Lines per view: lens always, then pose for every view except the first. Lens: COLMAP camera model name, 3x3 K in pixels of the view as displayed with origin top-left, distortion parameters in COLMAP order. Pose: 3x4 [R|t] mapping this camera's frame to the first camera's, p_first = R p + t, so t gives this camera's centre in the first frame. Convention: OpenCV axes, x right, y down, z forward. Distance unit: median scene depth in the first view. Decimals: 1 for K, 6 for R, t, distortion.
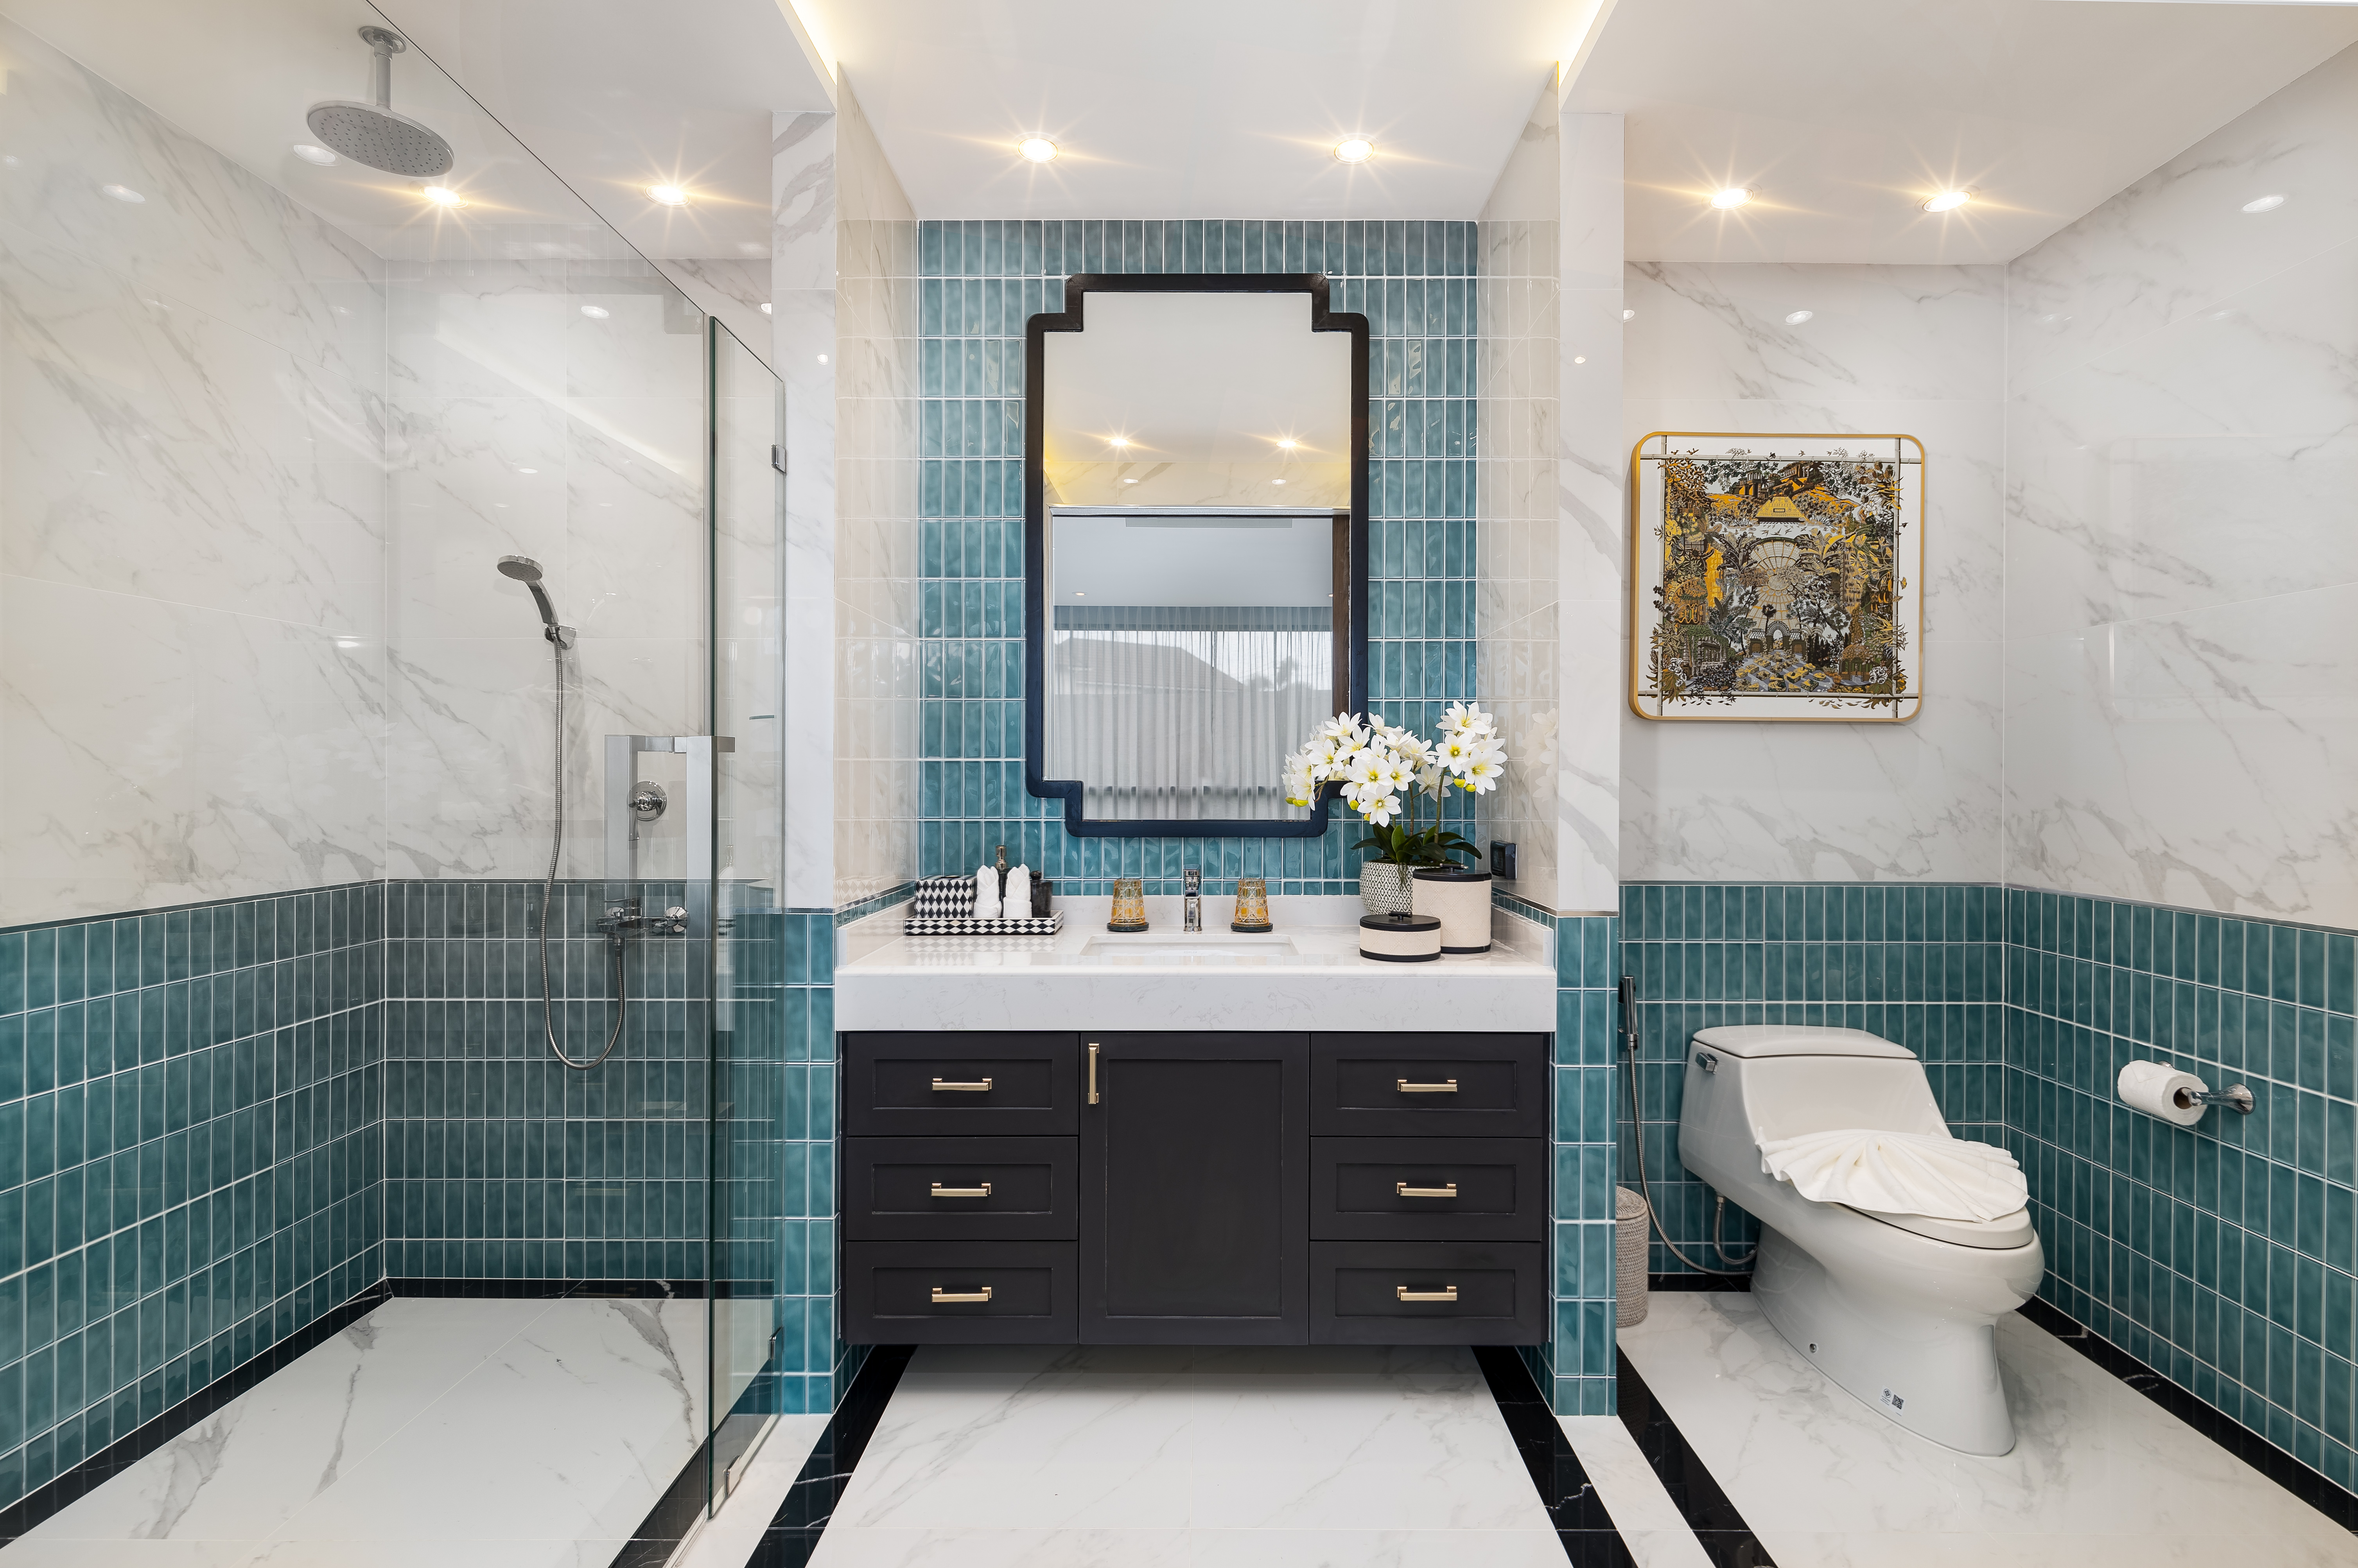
lens RADIAL K [[1073.4, 0, 1173.6], [0, 1073.4, 778.1], [0, 0, 1]] dist [0.000813, -0.000104]
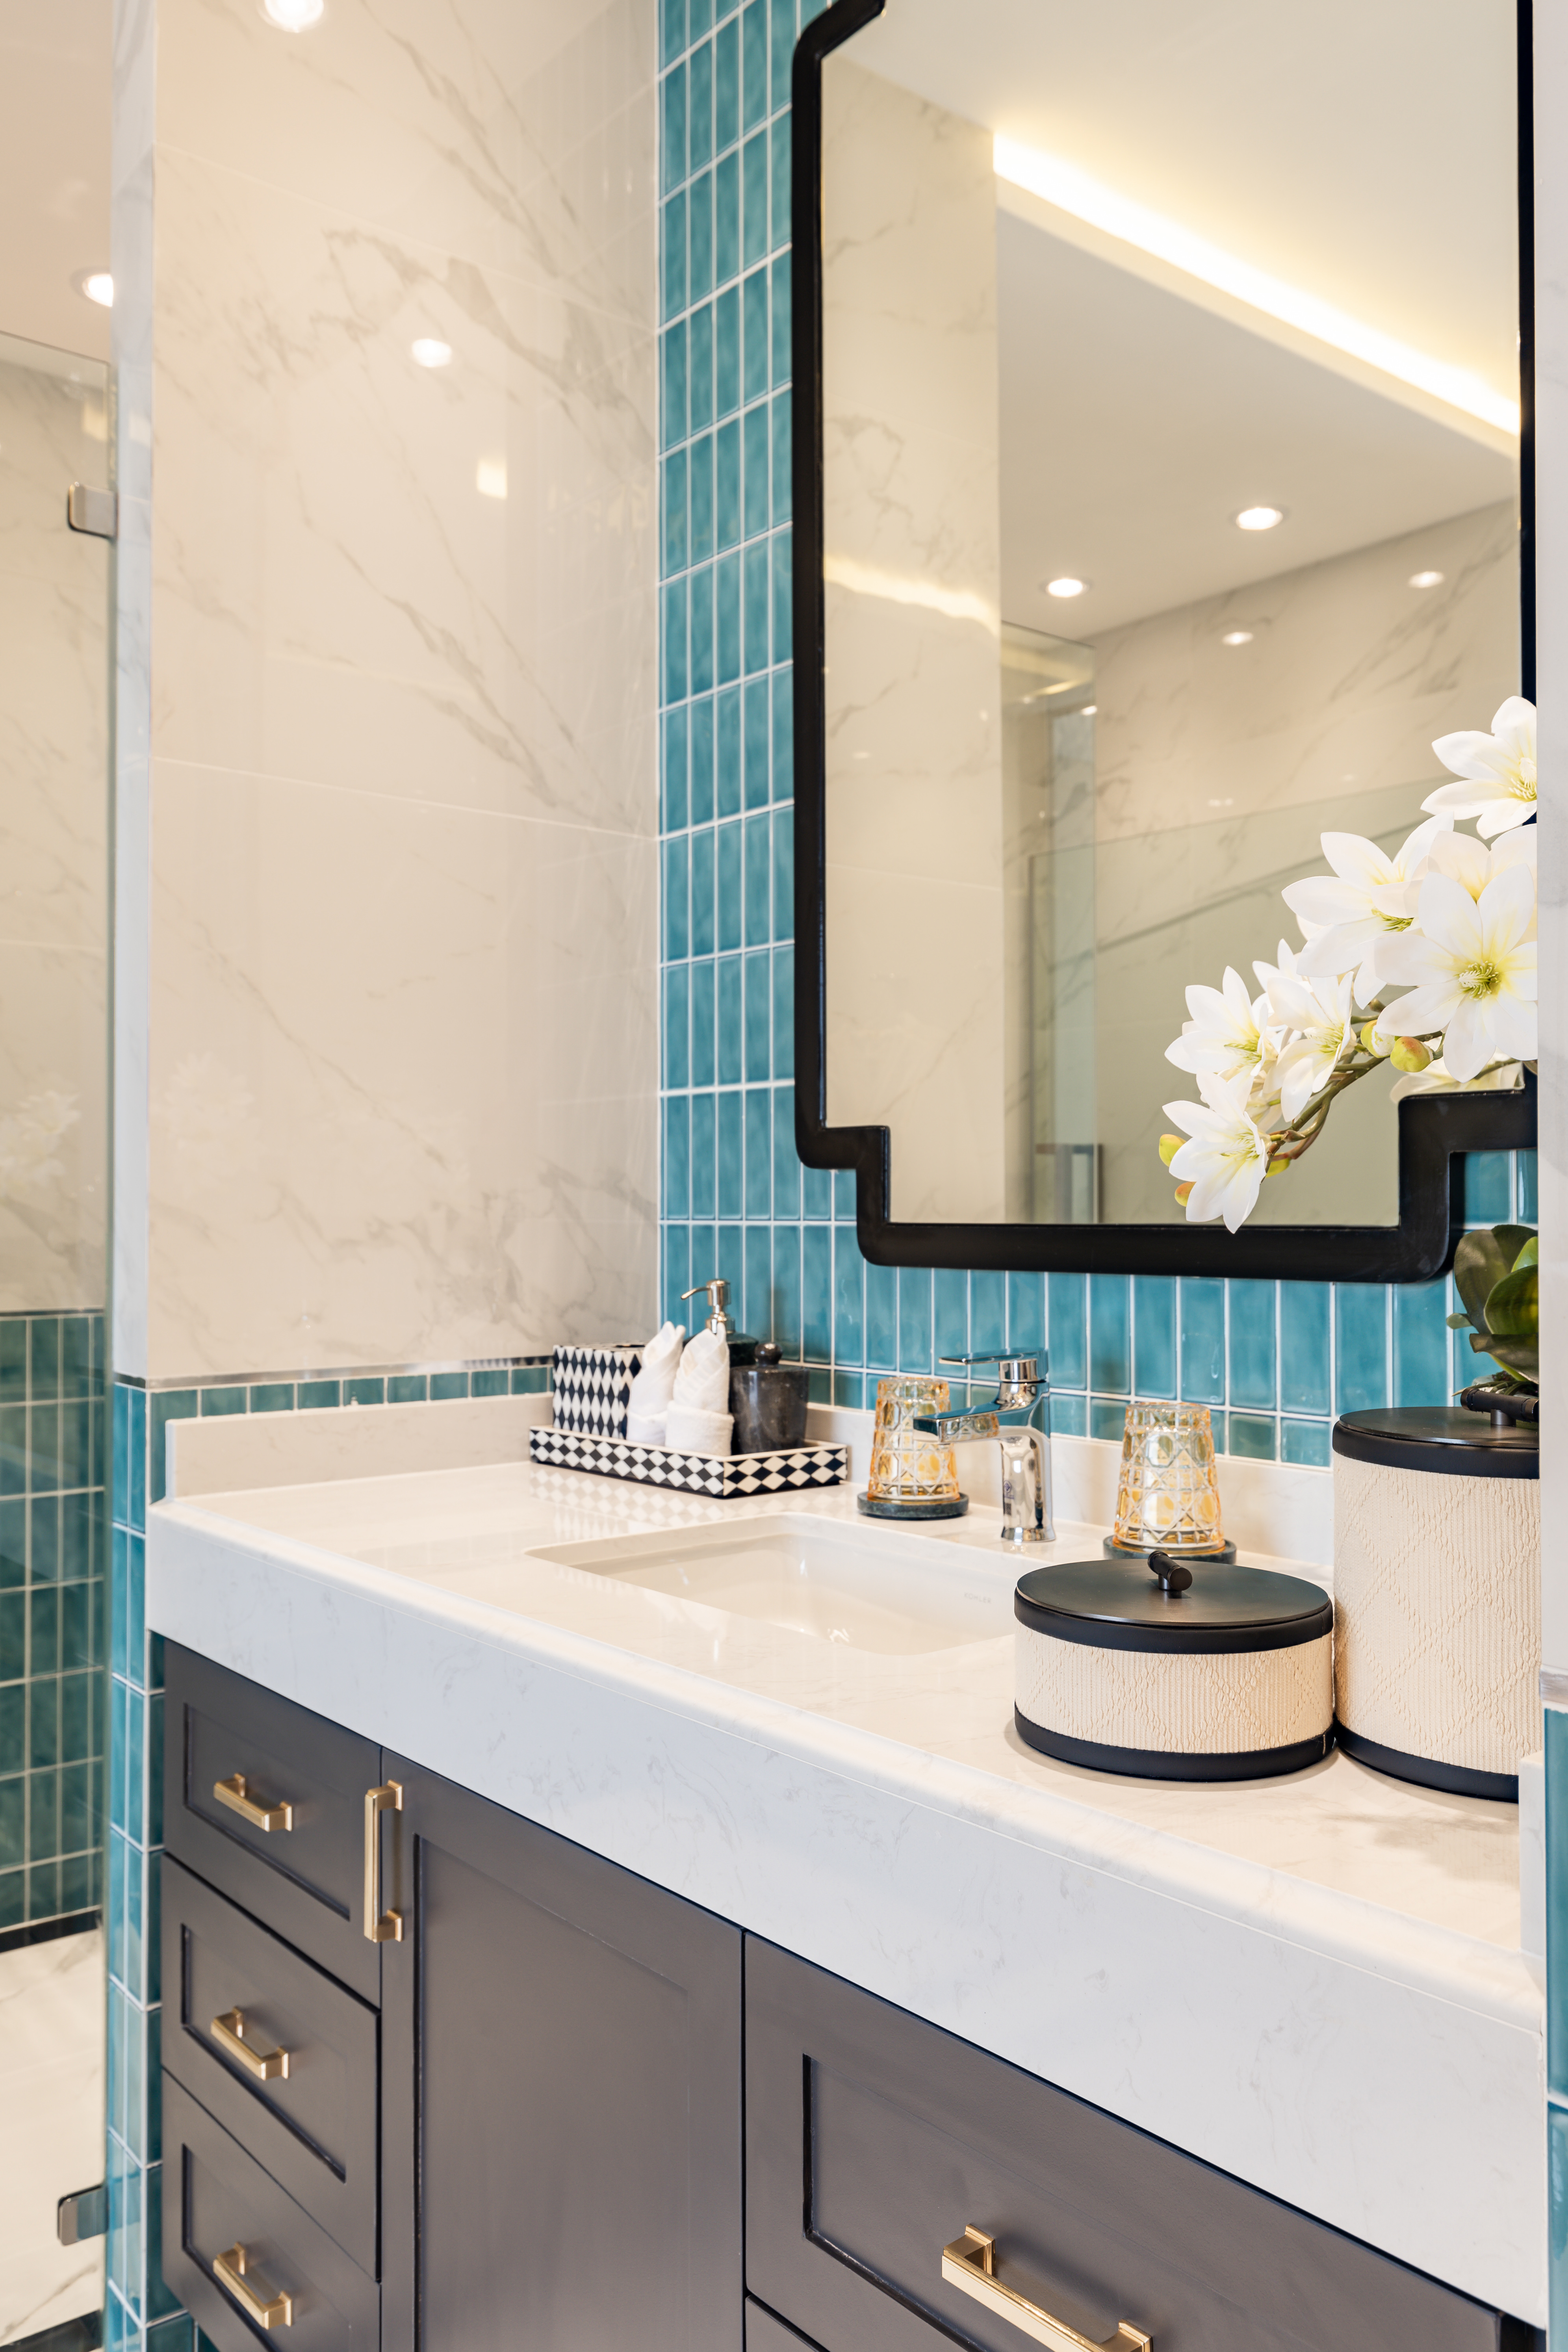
lens RADIAL K [[1805.2, 0, 777.9], [0, 1805.2, 1188.4], [0, 0, 1]] dist [0.009036, -0.005435]
pose [[0.645220, -0.013359, -0.763880, 0.410239], [0.003822, 0.999891, -0.014258, 0.036003], [0.763987, 0.006280, 0.645201, 0.543312]]
